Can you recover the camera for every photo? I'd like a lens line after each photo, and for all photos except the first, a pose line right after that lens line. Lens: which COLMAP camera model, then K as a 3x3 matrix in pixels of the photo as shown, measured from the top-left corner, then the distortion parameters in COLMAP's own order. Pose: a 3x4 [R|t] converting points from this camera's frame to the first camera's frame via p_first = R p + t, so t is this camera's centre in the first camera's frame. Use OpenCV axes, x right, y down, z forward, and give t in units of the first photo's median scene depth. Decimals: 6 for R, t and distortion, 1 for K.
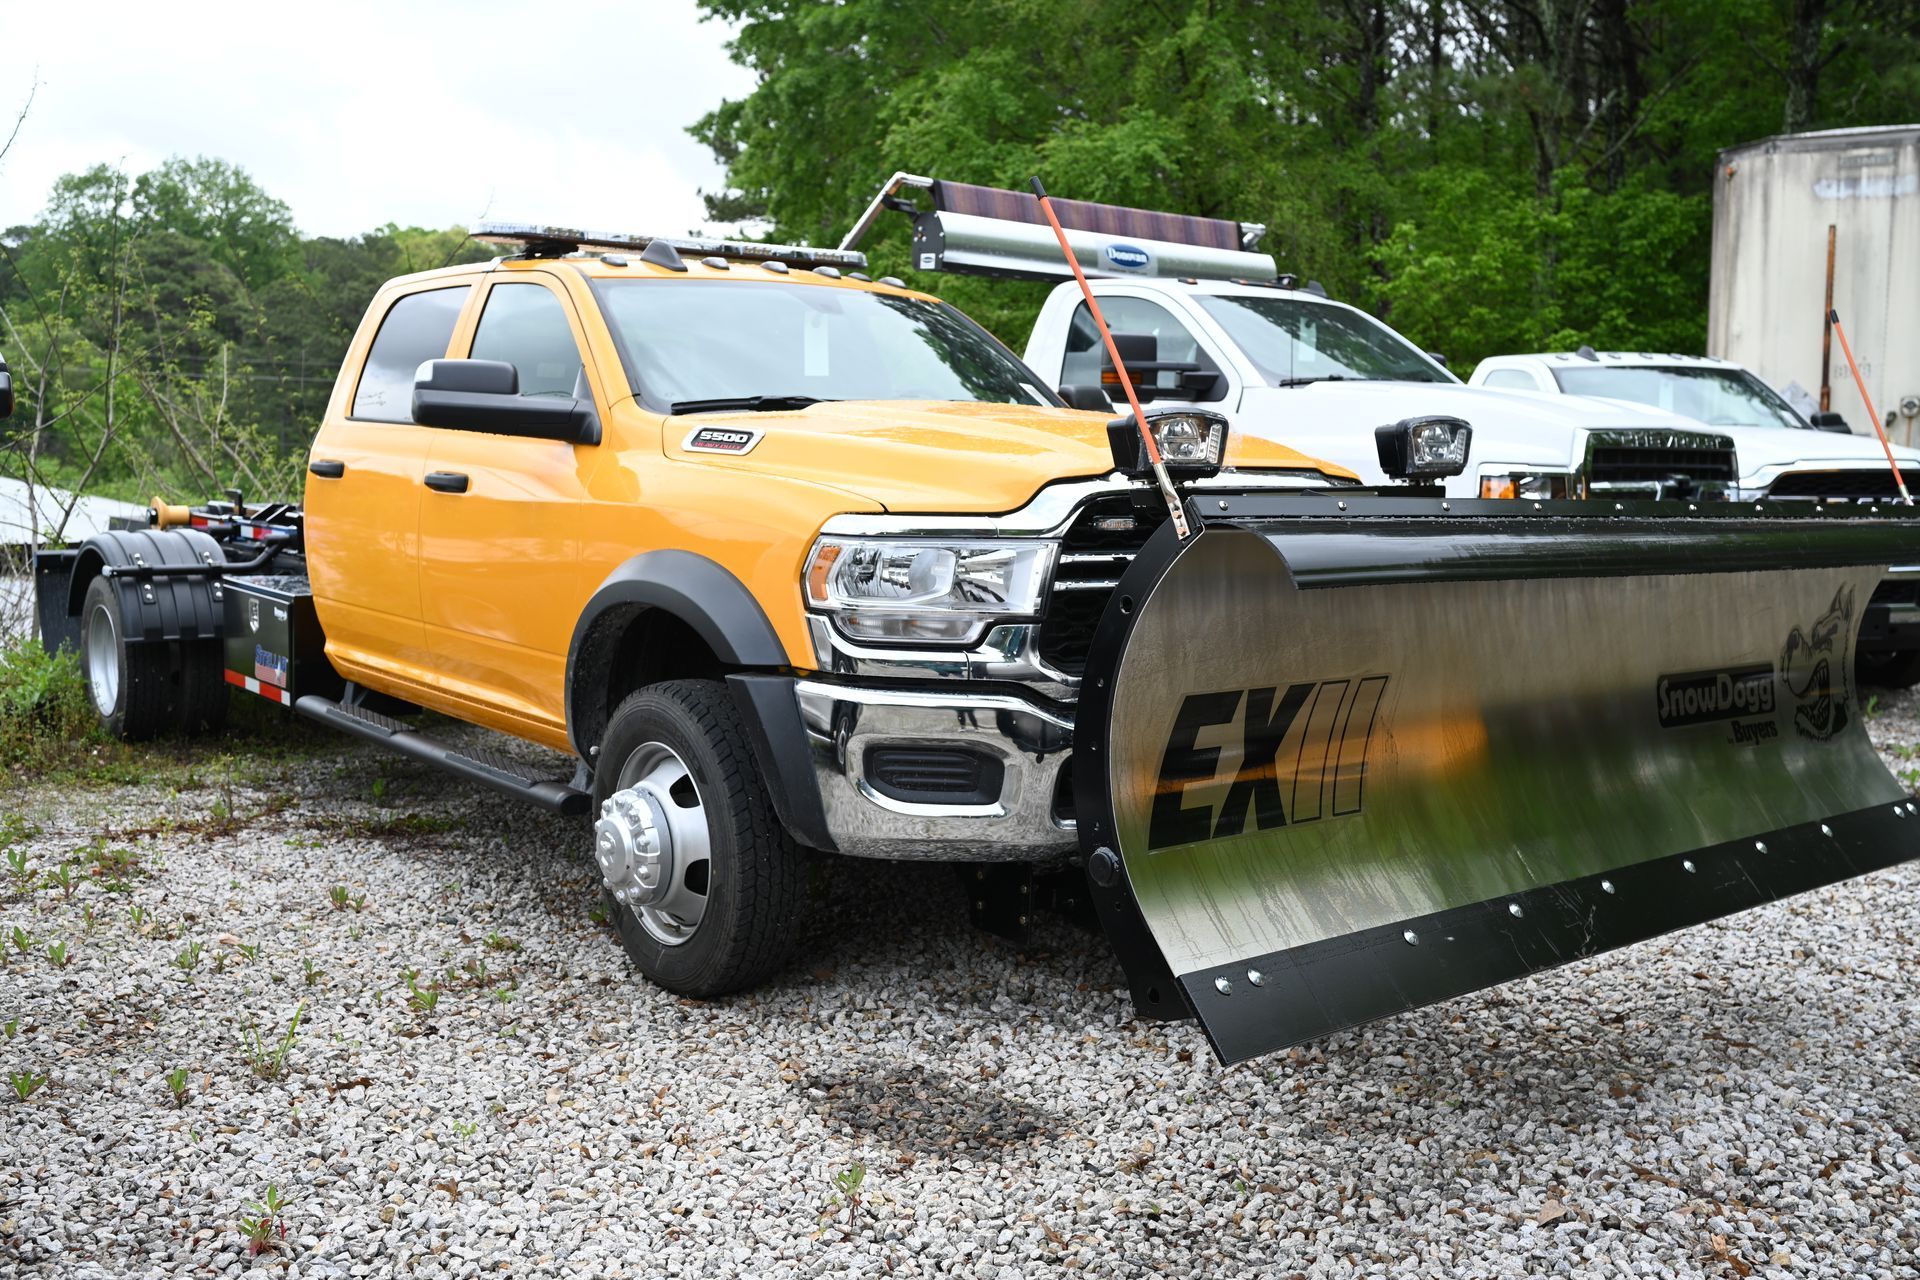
lens RADIAL K [[1828.0, 0, 960.0], [0, 1828.0, 640.0], [0, 0, 1]] dist [0.013118, -0.011156]
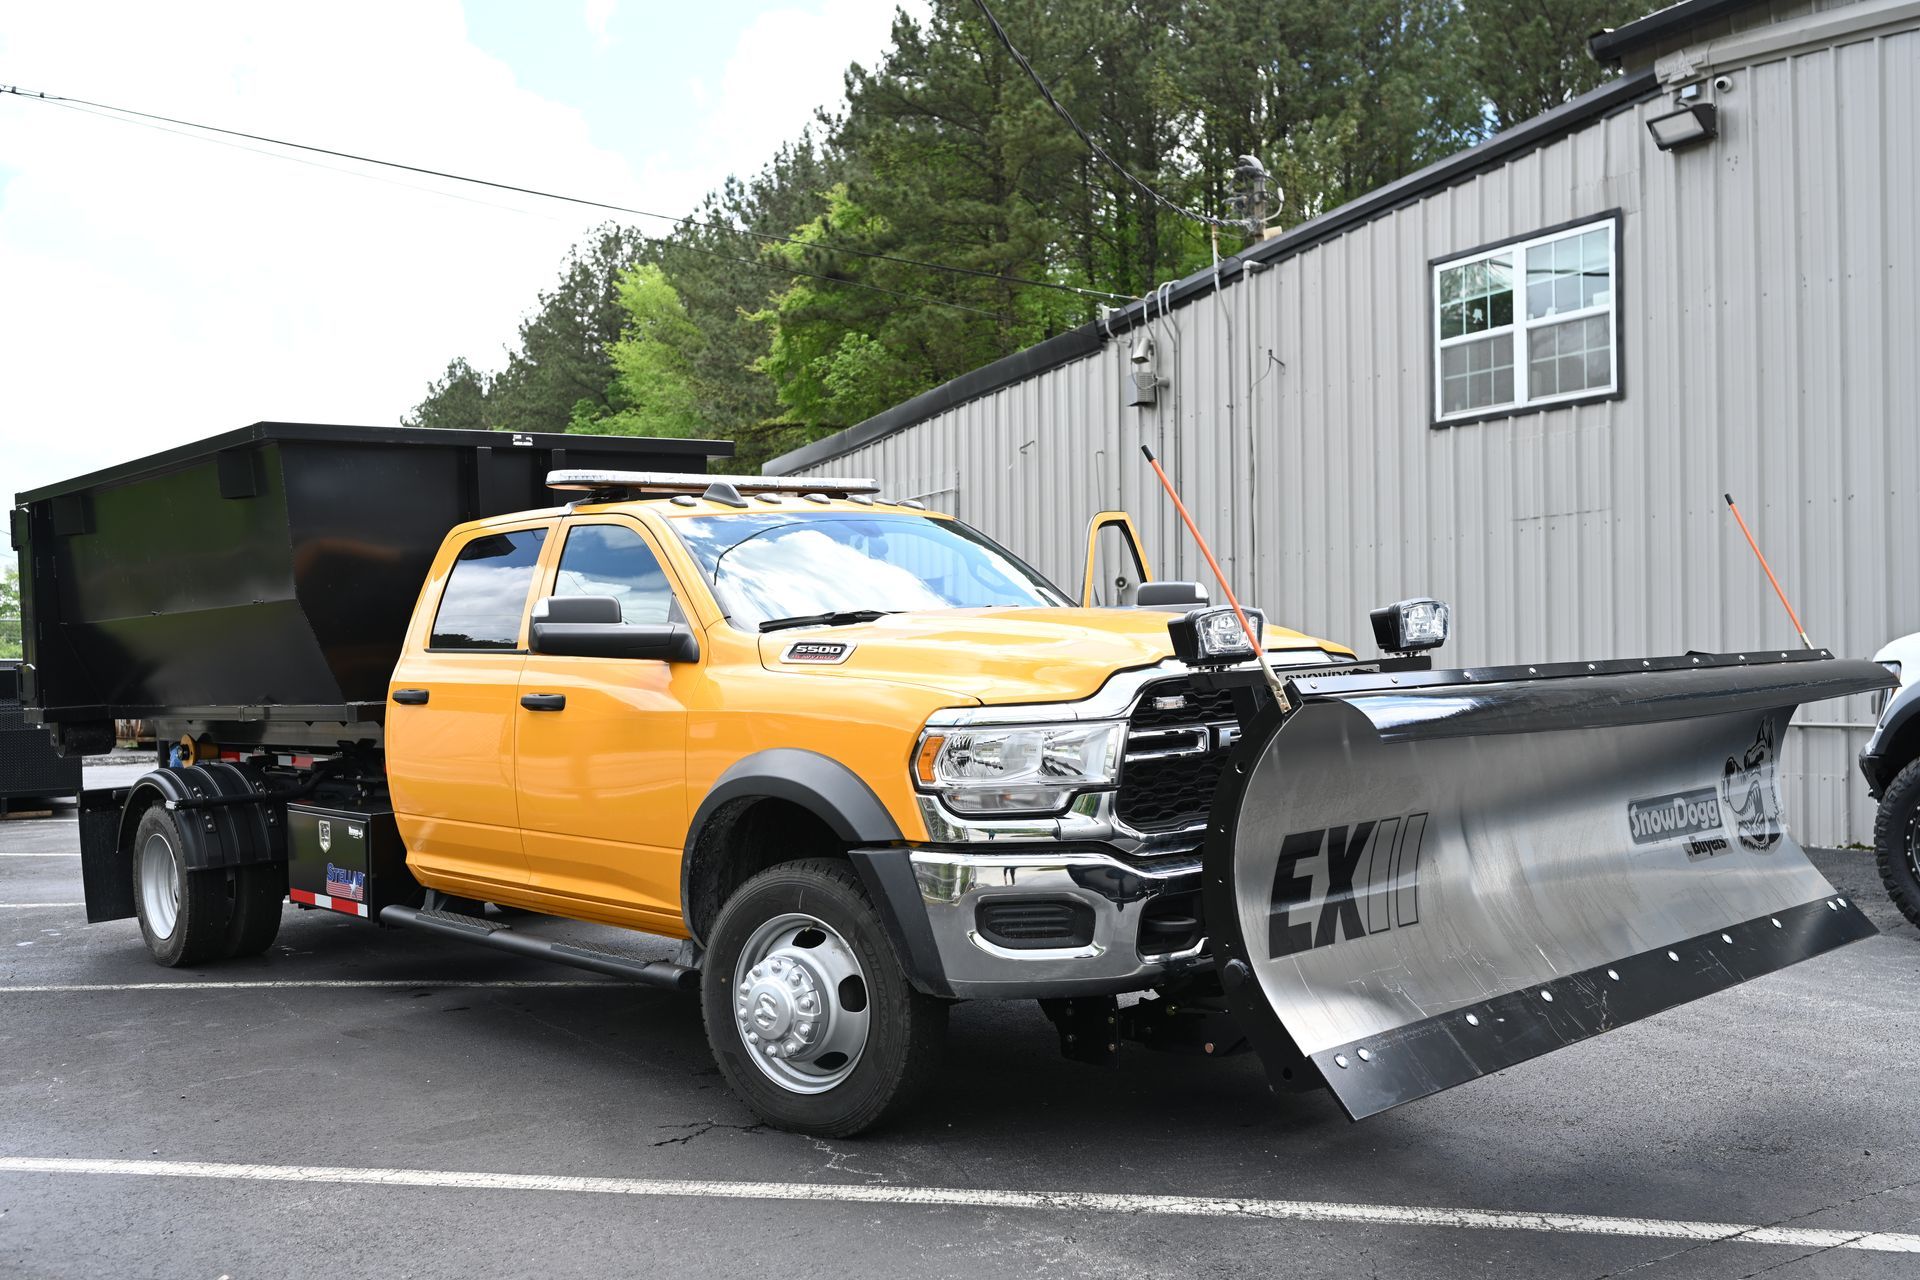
lens RADIAL K [[1830.3, 0, 960.0], [0, 1830.3, 640.0], [0, 0, 1]] dist [0.052643, -0.007083]
pose [[0.996251, -0.056428, 0.065571, -0.128268], [0.062789, 0.993067, -0.099379, 0.005920], [-0.059509, 0.103124, 0.992887, -0.191342]]
